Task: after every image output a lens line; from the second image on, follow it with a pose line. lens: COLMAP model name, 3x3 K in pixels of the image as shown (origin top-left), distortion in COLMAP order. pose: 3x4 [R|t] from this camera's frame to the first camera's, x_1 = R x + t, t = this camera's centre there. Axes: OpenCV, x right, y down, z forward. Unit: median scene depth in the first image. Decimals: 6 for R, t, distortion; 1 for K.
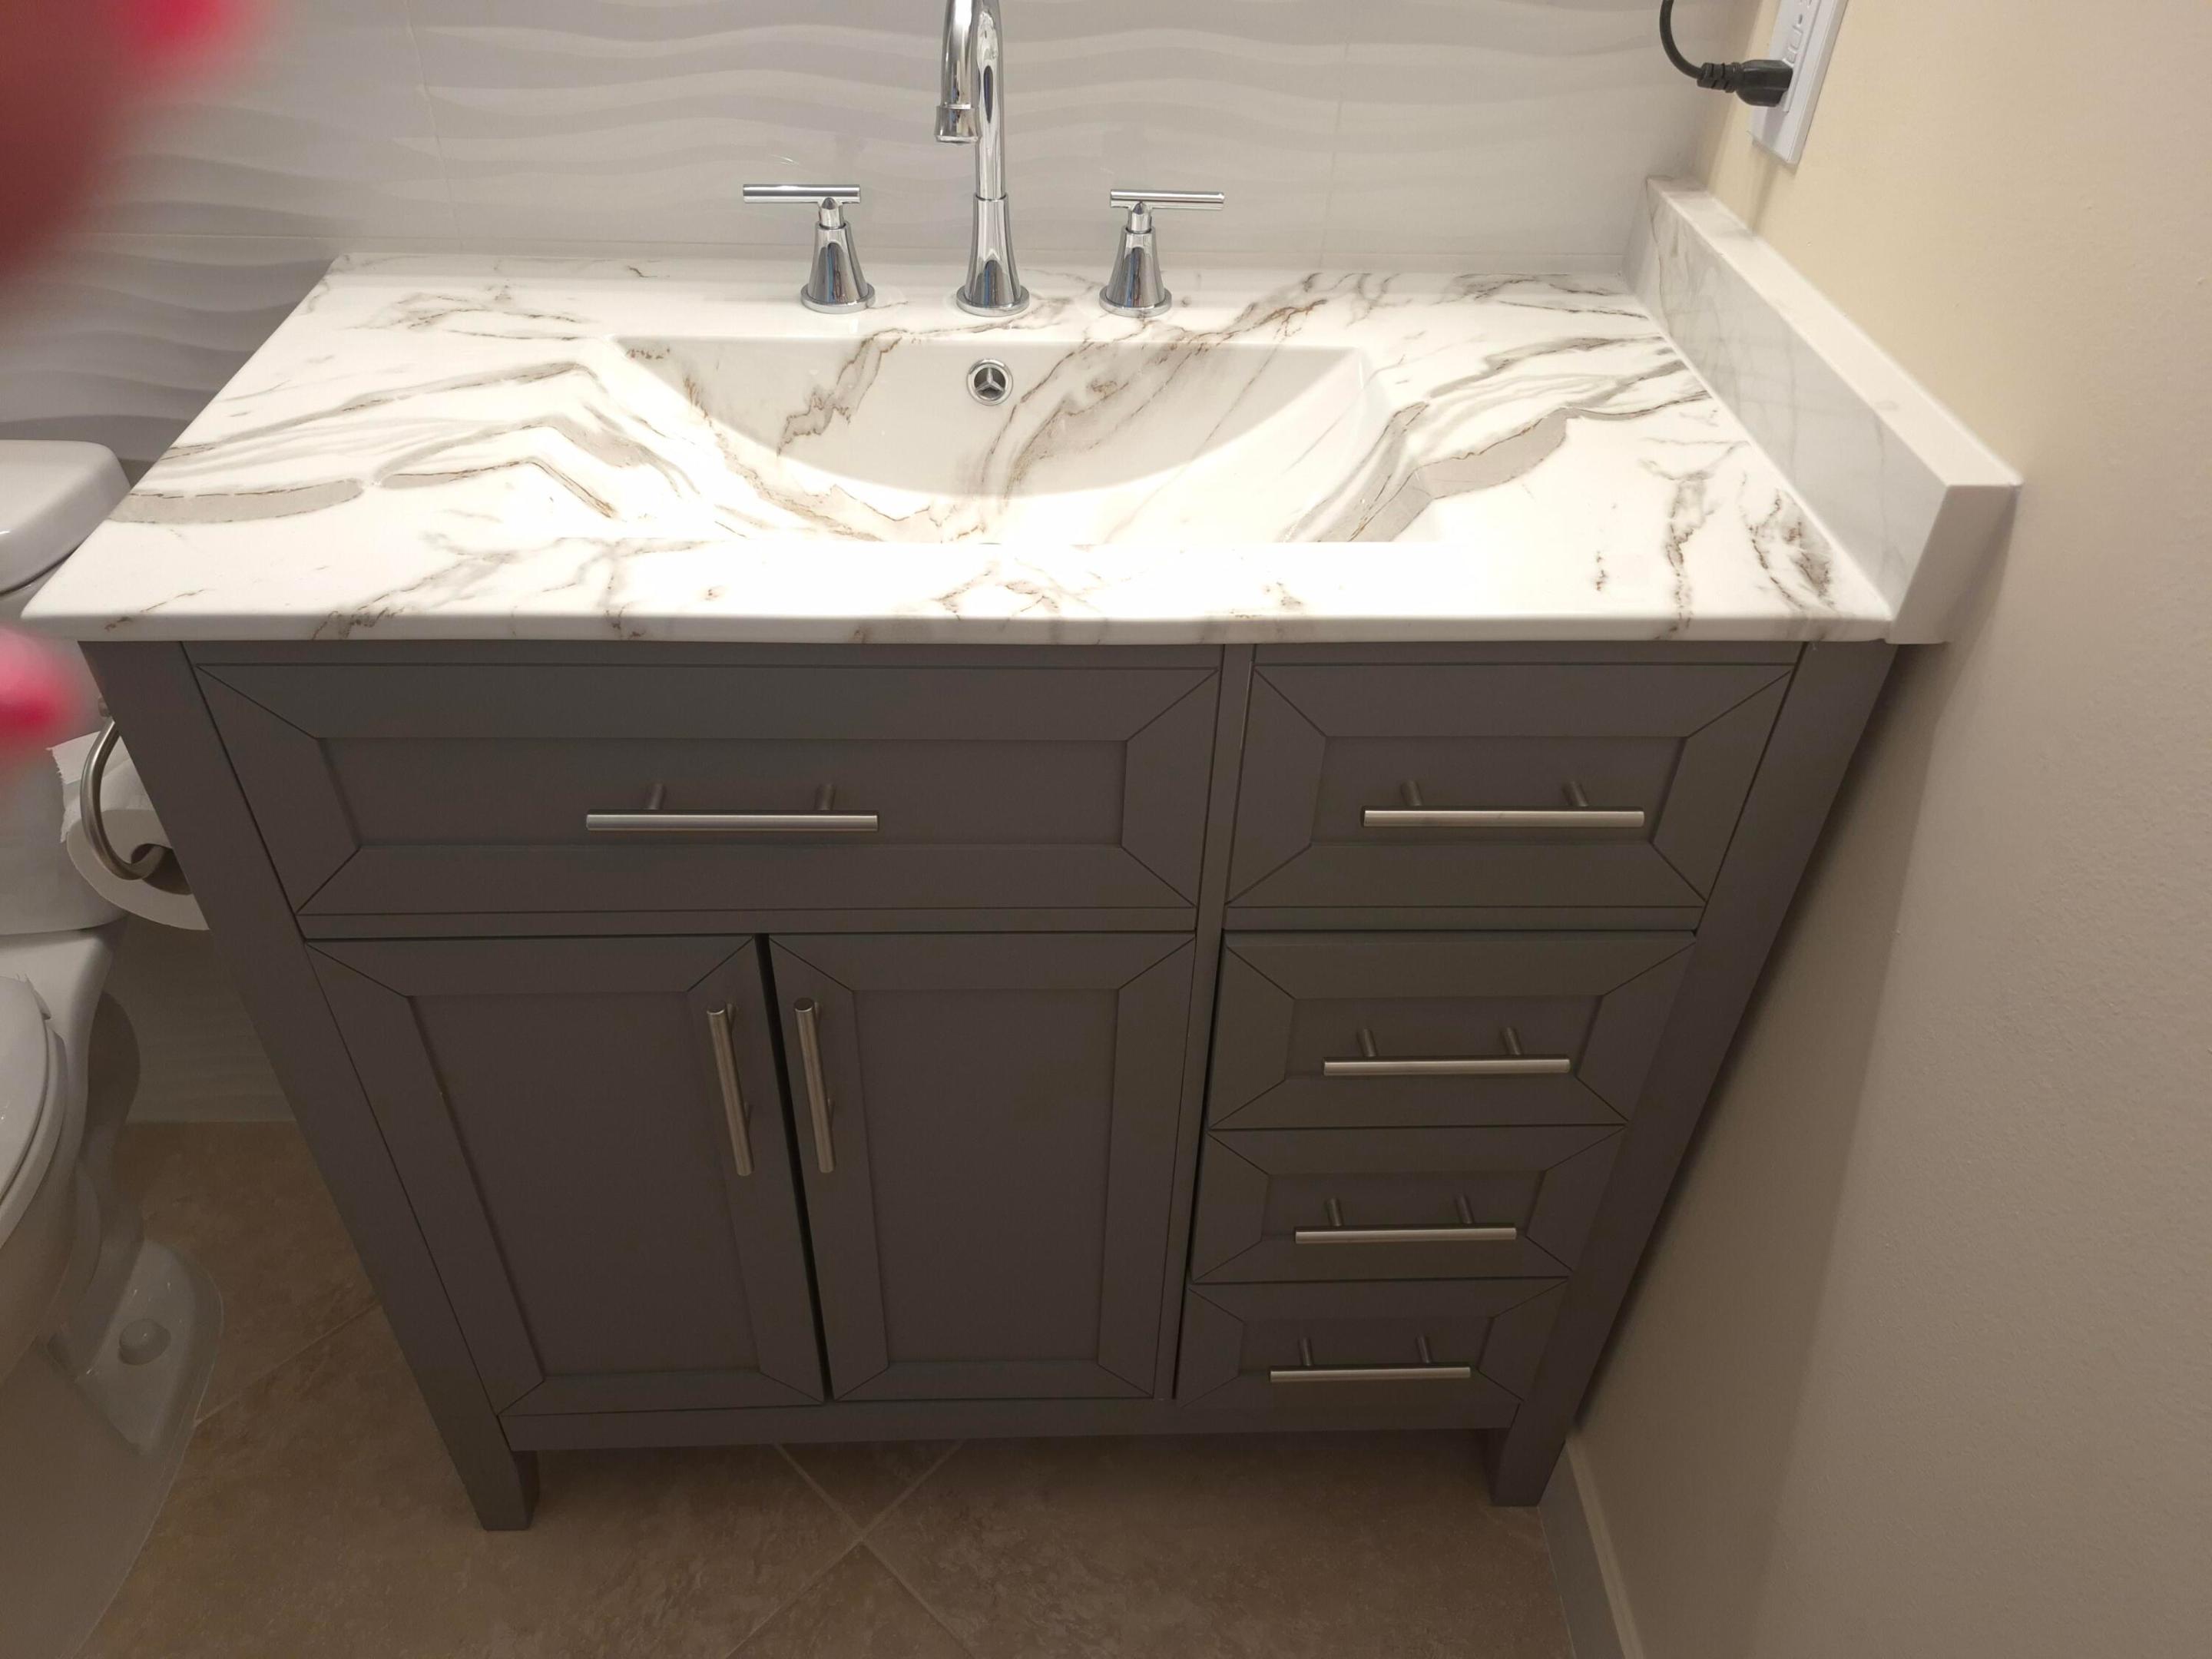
lens RADIAL K [[1538.8, 0, 1104.4], [0, 1538.8, 845.0], [0, 0, 1]] dist [0.137581, -0.221021]
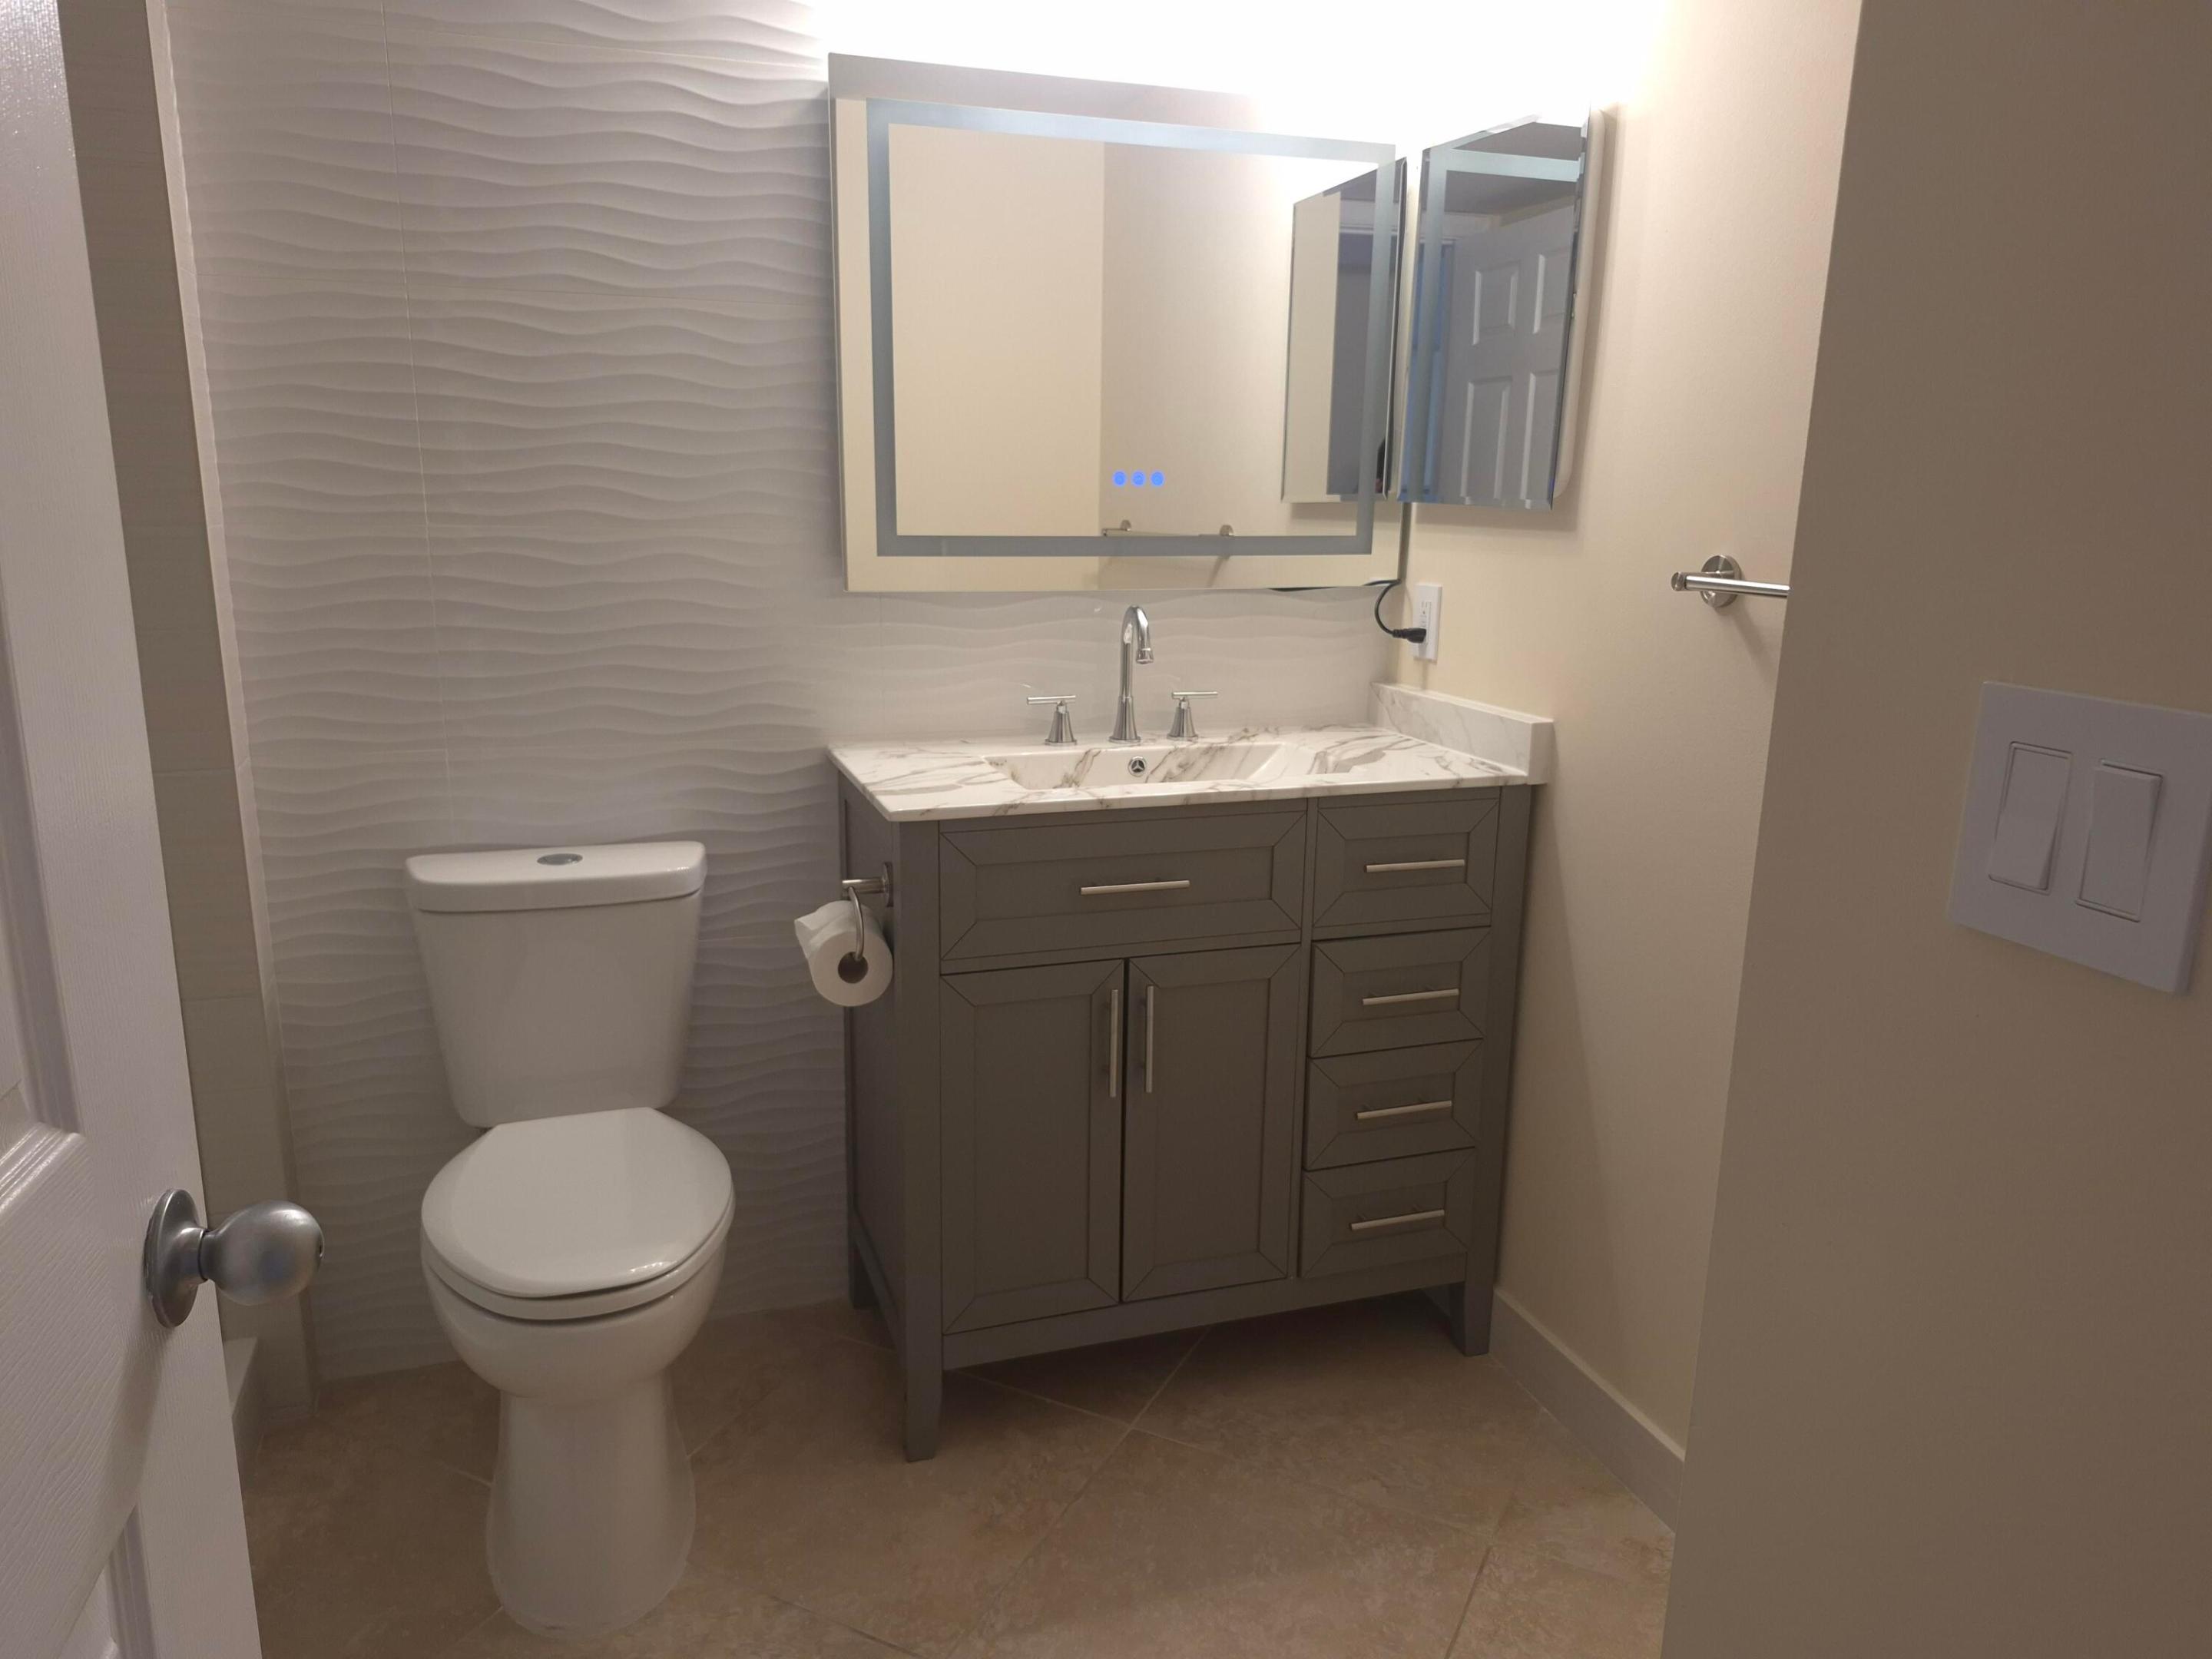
lens RADIAL K [[1538.8, 0, 1104.4], [0, 1538.8, 845.0], [0, 0, 1]] dist [0.137581, -0.221021]
pose [[0.958454, -0.081152, 0.273461, -0.783597], [0.193298, 0.889776, -0.413441, 0.765604], [-0.209767, 0.449124, 0.868496, -0.944921]]
